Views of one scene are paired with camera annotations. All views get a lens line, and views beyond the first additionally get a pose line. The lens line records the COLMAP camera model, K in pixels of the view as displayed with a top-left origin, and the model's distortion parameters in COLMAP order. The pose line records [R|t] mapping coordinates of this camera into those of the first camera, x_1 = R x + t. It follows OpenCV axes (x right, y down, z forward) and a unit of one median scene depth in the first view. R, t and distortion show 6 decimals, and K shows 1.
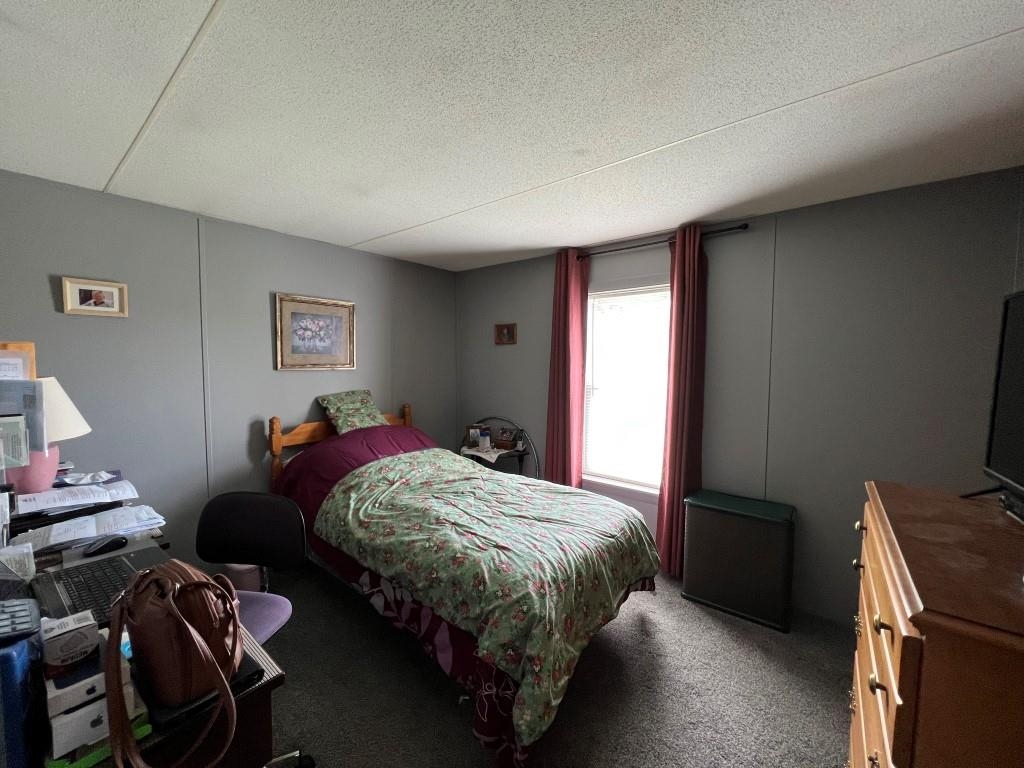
lens RADIAL K [[408.5, 0, 511.4], [0, 408.5, 384.8], [0, 0, 1]] dist [-0.000388, 0.000256]
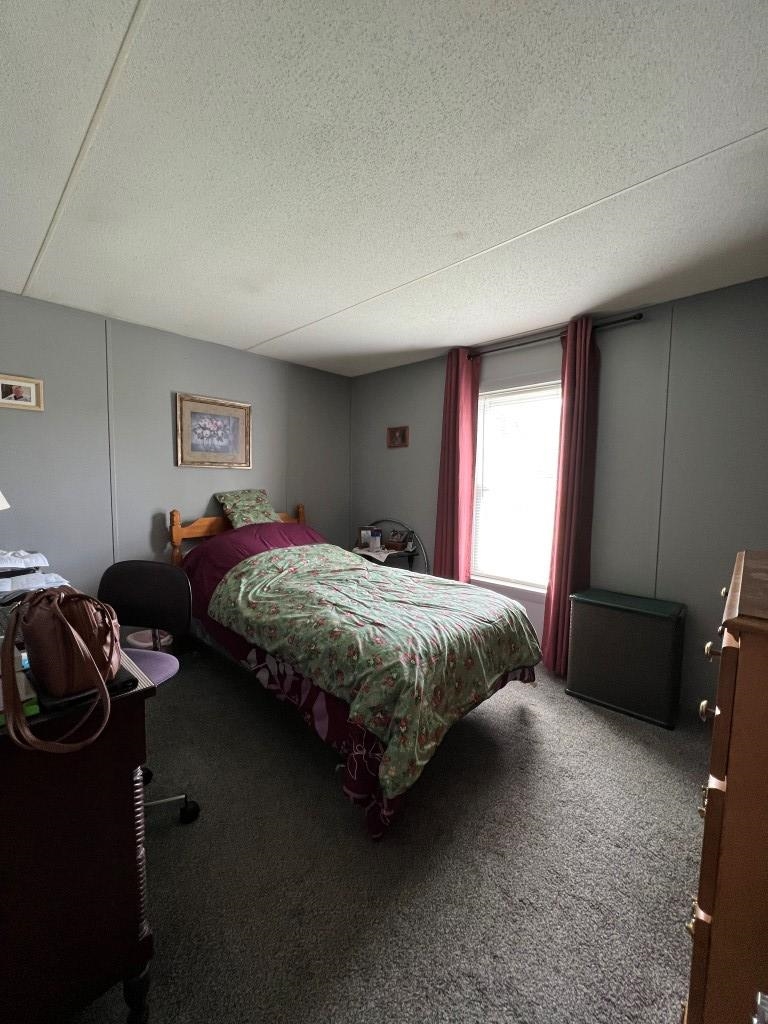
lens RADIAL K [[408.5, 0, 384.0], [0, 408.5, 511.4], [0, 0, 1]] dist [-0.000388, 0.000256]
pose [[0.997086, 0.012758, -0.075205, 0.054852], [-0.011590, 0.999806, 0.015941, 0.078113], [0.075394, -0.015023, 0.997041, -0.022913]]
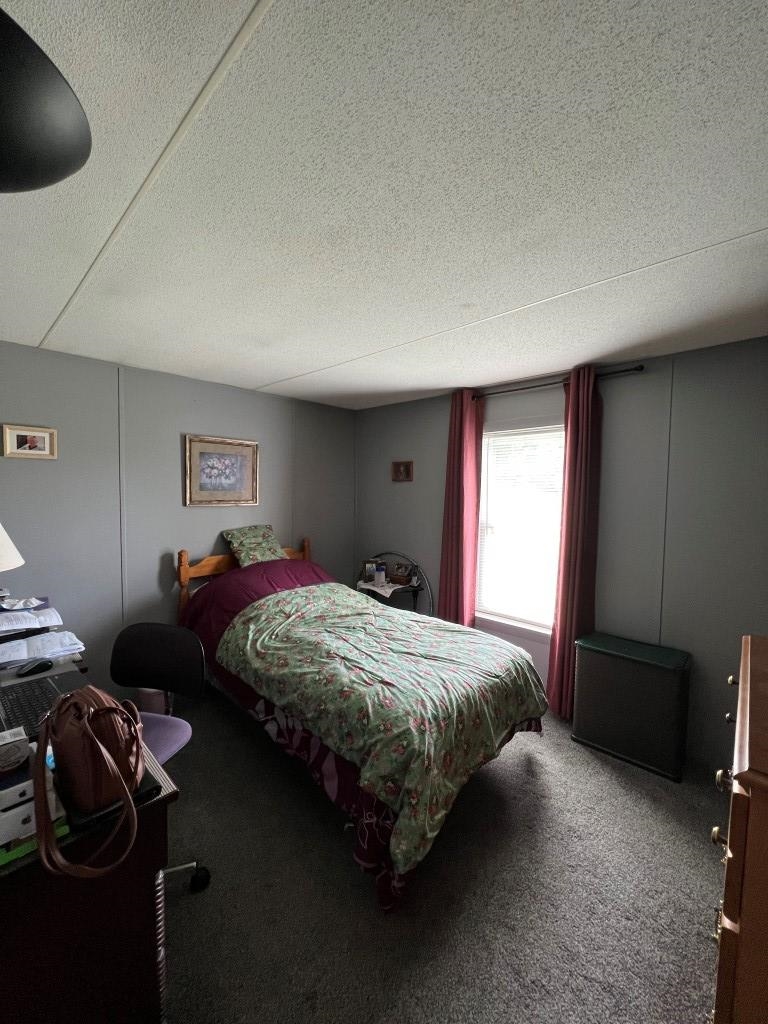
lens RADIAL K [[408.5, 0, 384.1], [0, 408.5, 512.0], [0, 0, 1]] dist [-0.000388, 0.000256]
pose [[0.996966, 0.012421, -0.076837, 0.036944], [-0.012925, 0.999898, -0.006075, -0.028398], [0.076754, 0.007049, 0.997025, -0.039555]]
